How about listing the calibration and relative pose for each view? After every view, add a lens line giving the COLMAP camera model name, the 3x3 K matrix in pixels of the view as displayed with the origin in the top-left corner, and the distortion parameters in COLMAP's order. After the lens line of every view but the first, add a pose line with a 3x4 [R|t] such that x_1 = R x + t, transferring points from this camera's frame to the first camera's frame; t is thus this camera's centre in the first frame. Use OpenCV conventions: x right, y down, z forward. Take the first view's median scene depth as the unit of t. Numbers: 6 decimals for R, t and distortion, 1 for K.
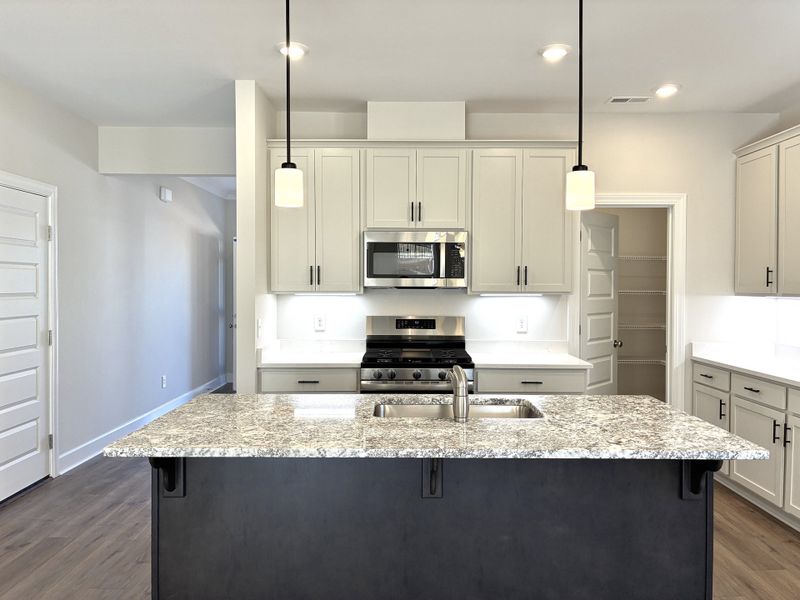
lens RADIAL K [[621.6, 0, 405.9], [0, 621.6, 299.5], [0, 0, 1]] dist [0.041815, -0.051213]
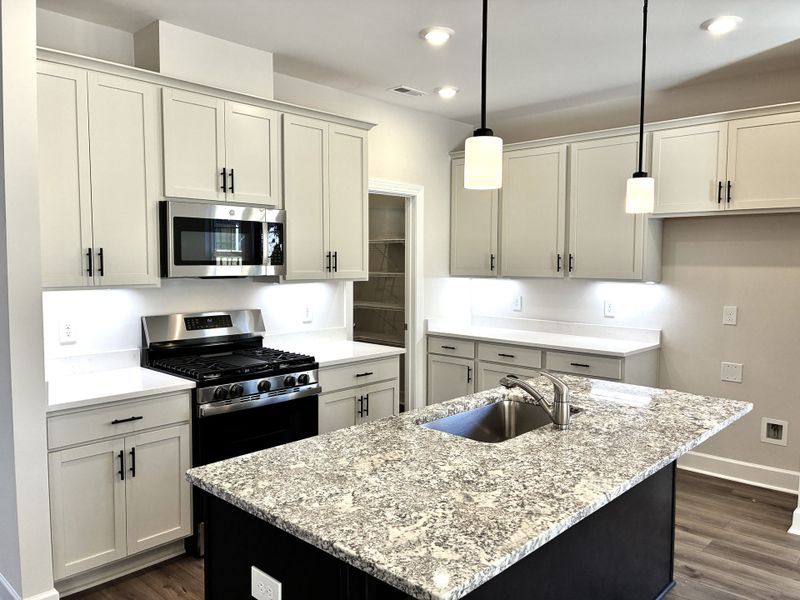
lens RADIAL K [[621.6, 0, 405.1], [0, 621.6, 300.0], [0, 0, 1]] dist [0.041815, -0.051213]
pose [[0.662961, -0.051005, 0.746914, -0.430590], [0.011332, 0.998246, 0.058109, -0.033579], [-0.748568, -0.030060, 0.662376, 0.301230]]
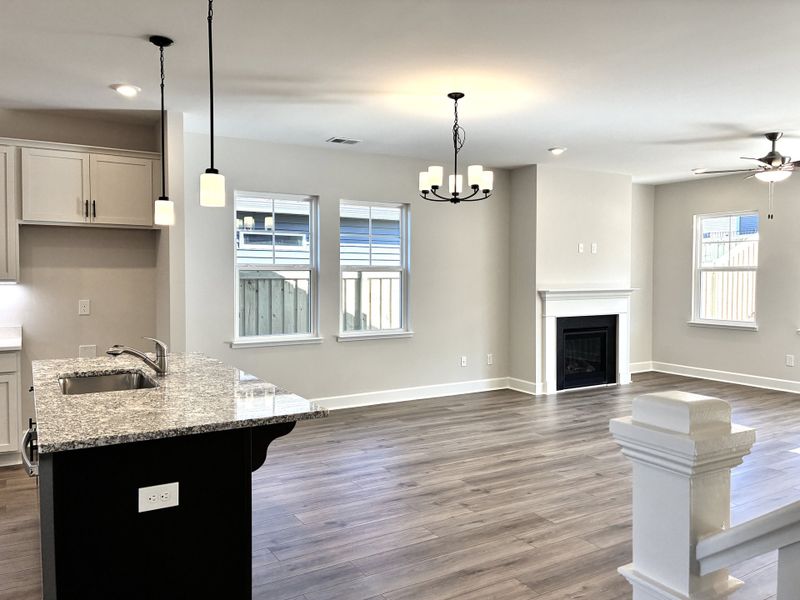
lens RADIAL K [[621.6, 0, 394.5], [0, 621.6, 298.1], [0, 0, 1]] dist [0.041815, -0.051213]
pose [[-0.525837, -0.036338, 0.849809, -1.286509], [0.018003, 0.998388, 0.053831, 0.009270], [-0.850395, 0.043605, -0.524335, 1.467345]]
